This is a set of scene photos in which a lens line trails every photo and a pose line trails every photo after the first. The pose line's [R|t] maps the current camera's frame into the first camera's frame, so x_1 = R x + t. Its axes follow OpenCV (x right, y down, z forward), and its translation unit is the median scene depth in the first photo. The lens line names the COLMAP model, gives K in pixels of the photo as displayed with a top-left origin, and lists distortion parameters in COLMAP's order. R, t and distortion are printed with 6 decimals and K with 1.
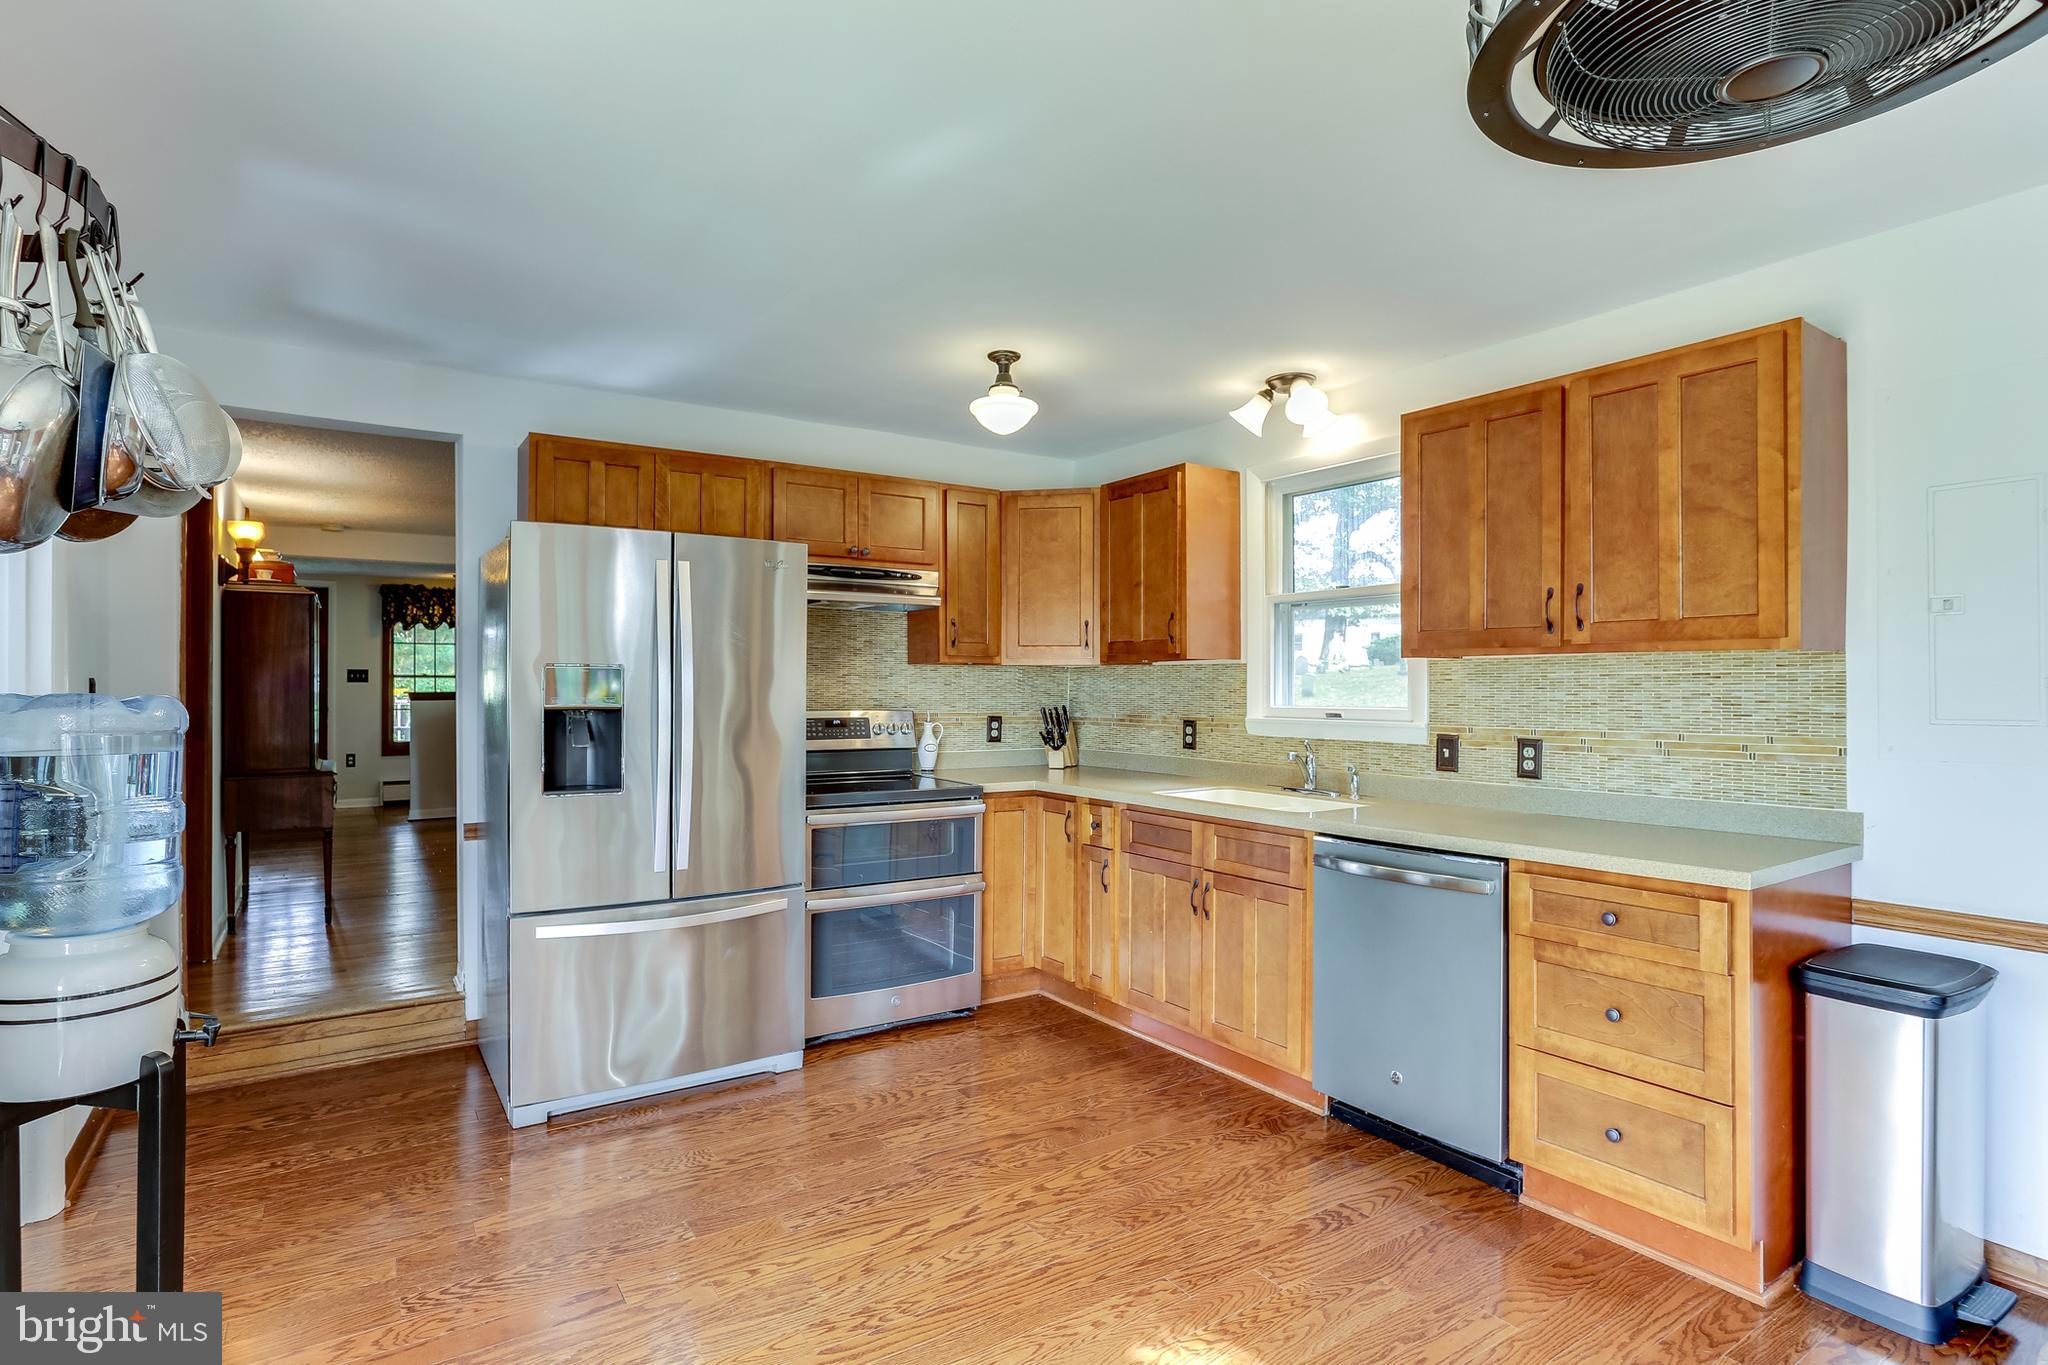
lens RADIAL K [[1026.9, 0, 1009.9], [0, 1026.9, 686.6], [0, 0, 1]] dist [-0.027039, 0.007153]
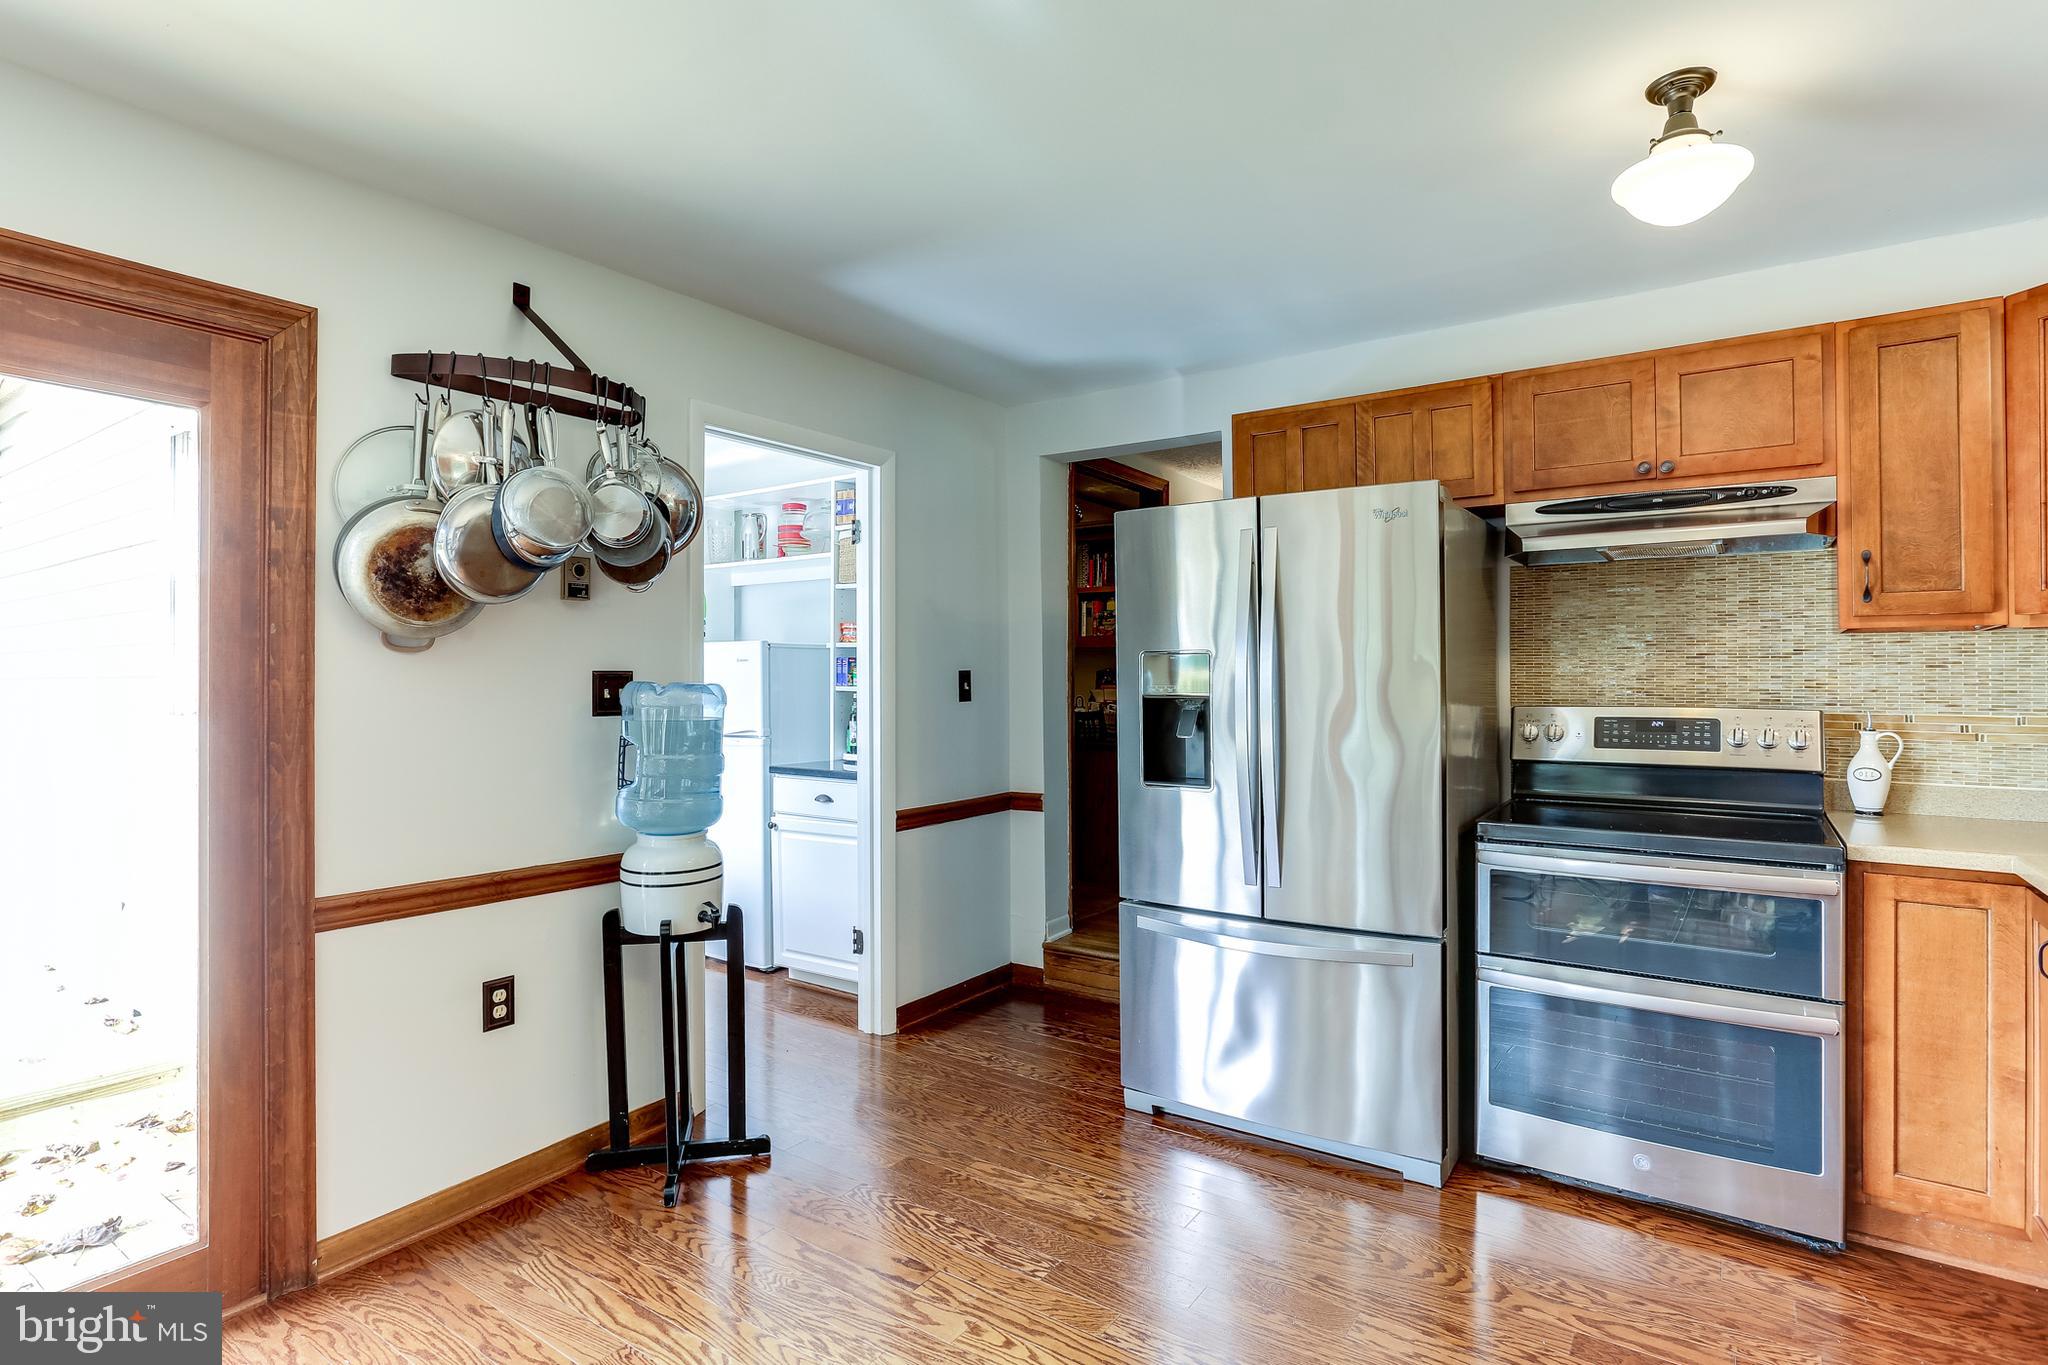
lens RADIAL K [[1026.9, 0, 1036.5], [0, 1026.9, 678.8], [0, 0, 1]] dist [-0.027039, 0.007153]
pose [[0.373680, -0.004411, -0.927547, 0.333242], [0.005962, 0.999979, -0.002353, 0.004195], [0.927539, -0.004651, 0.373698, 0.409761]]
